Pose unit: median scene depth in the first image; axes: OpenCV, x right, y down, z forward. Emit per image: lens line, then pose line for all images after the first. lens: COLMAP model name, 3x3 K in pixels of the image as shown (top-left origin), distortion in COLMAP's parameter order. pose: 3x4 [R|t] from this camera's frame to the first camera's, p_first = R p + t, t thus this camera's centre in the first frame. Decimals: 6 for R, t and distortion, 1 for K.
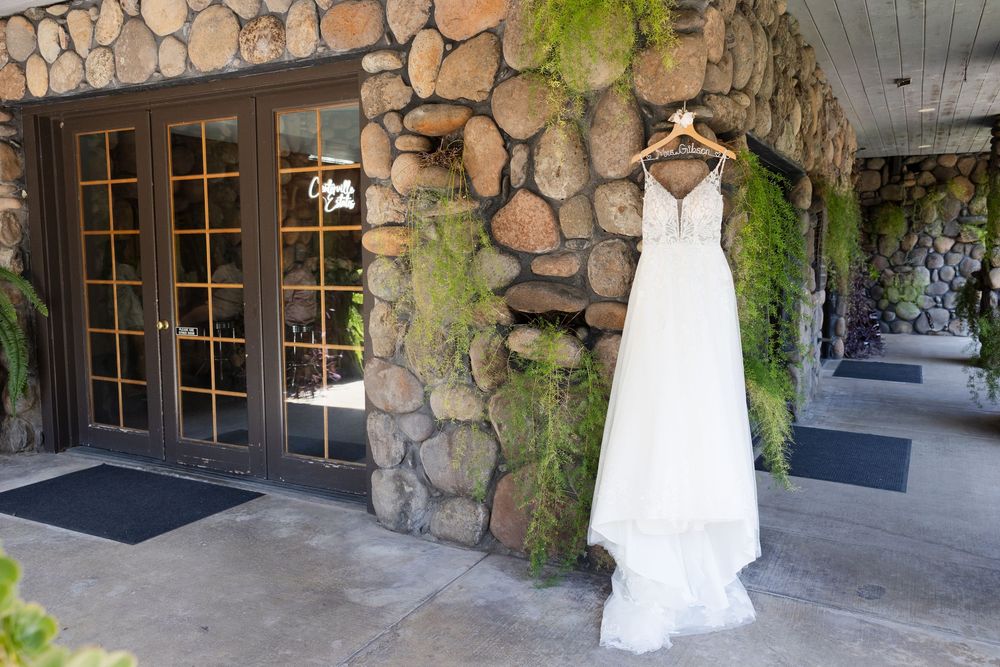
lens RADIAL K [[797.0, 0, 496.1], [0, 797.0, 330.8], [0, 0, 1]] dist [0.004853, -0.003192]
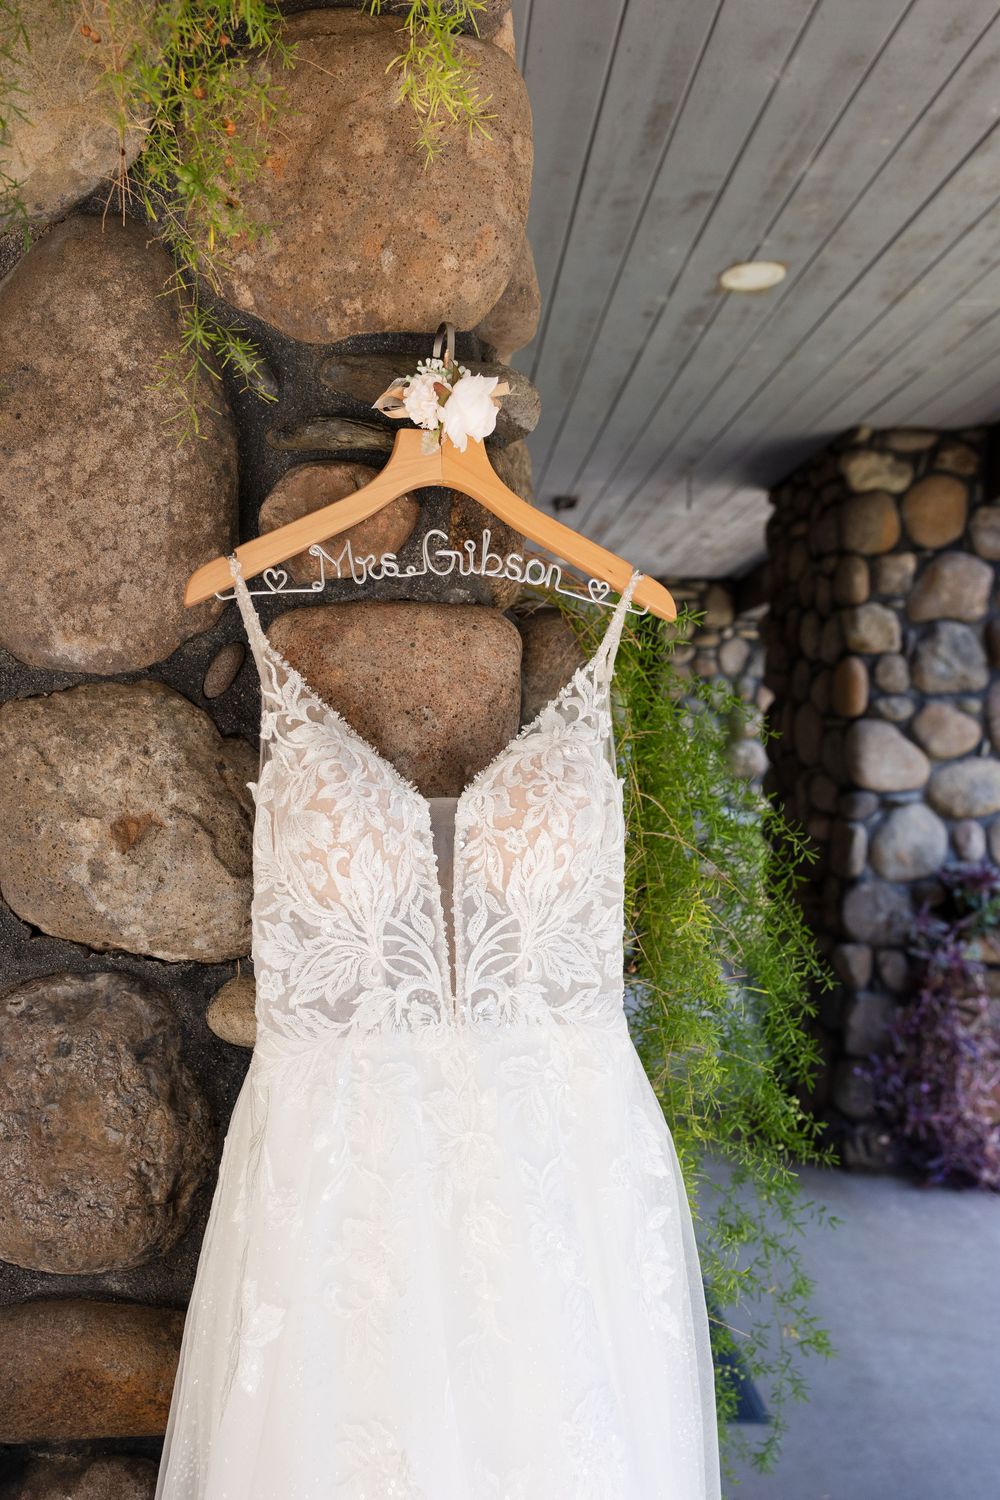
lens RADIAL K [[1195.5, 0, 491.7], [0, 1195.5, 755.4], [0, 0, 1]] dist [0.004853, -0.003192]
pose [[0.859283, 0.008146, 0.511435, 0.085826], [0.040426, 0.995664, -0.083781, -0.147186], [-0.509900, 0.092667, 0.855228, 0.722107]]
